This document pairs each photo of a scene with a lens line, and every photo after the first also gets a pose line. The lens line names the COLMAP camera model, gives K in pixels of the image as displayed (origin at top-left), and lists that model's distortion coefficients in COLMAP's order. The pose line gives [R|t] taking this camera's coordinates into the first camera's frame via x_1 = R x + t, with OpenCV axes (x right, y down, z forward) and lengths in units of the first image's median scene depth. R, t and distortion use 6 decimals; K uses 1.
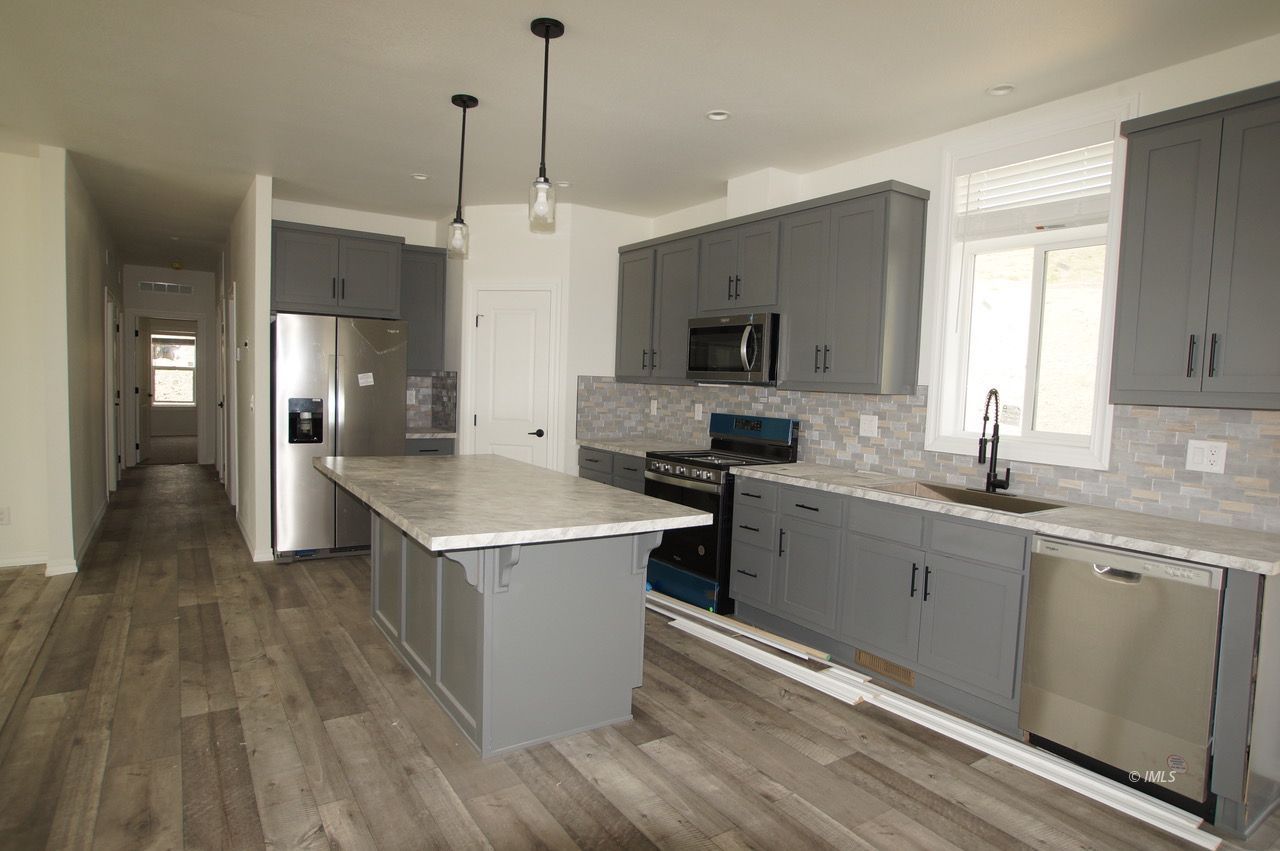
lens RADIAL K [[696.8, 0, 647.3], [0, 696.8, 438.4], [0, 0, 1]] dist [-0.062384, 0.030445]
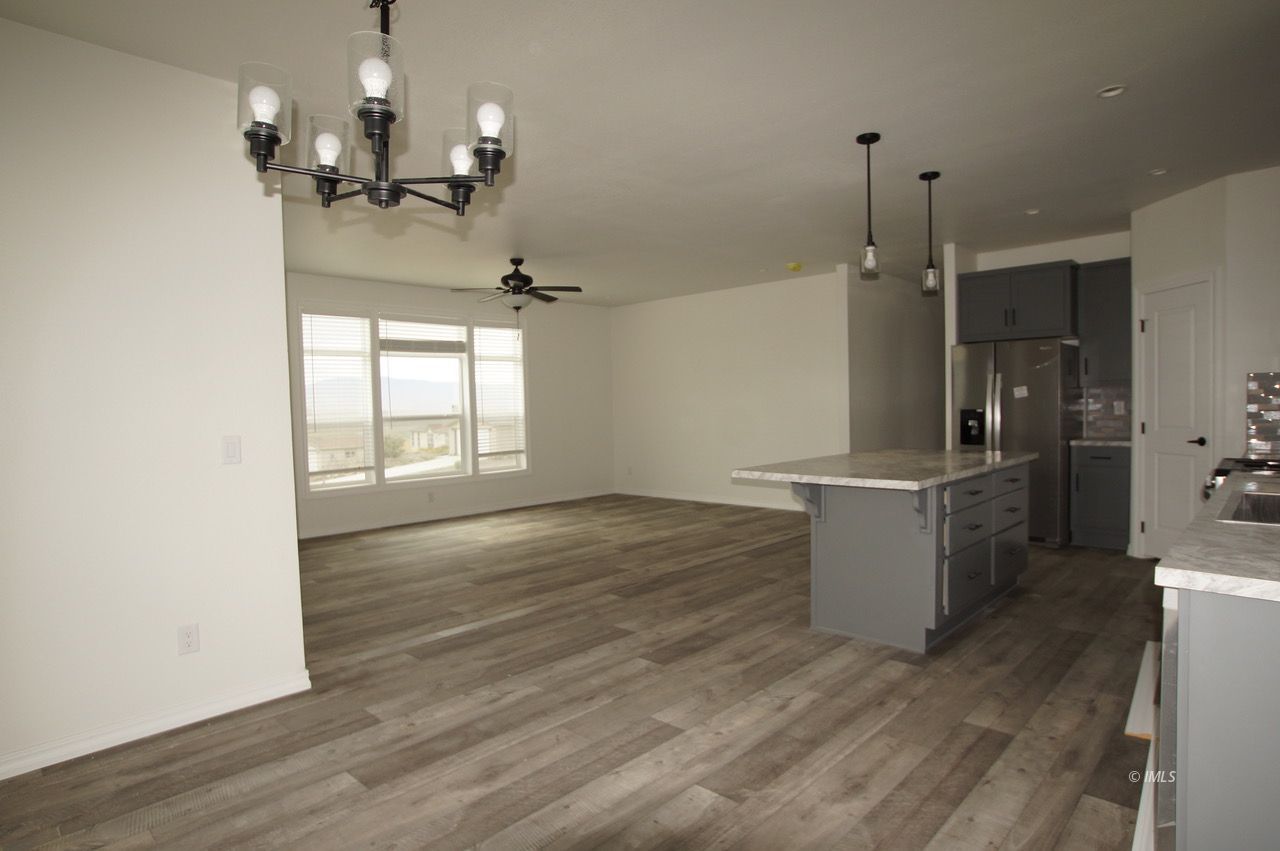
lens RADIAL K [[696.8, 0, 647.3], [0, 696.8, 438.4], [0, 0, 1]] dist [-0.062384, 0.030445]
pose [[0.240069, 0.006589, -0.970734, 0.961411], [-0.048081, 0.998830, -0.005111, 0.049728], [0.969564, 0.047901, 0.240105, 0.193456]]
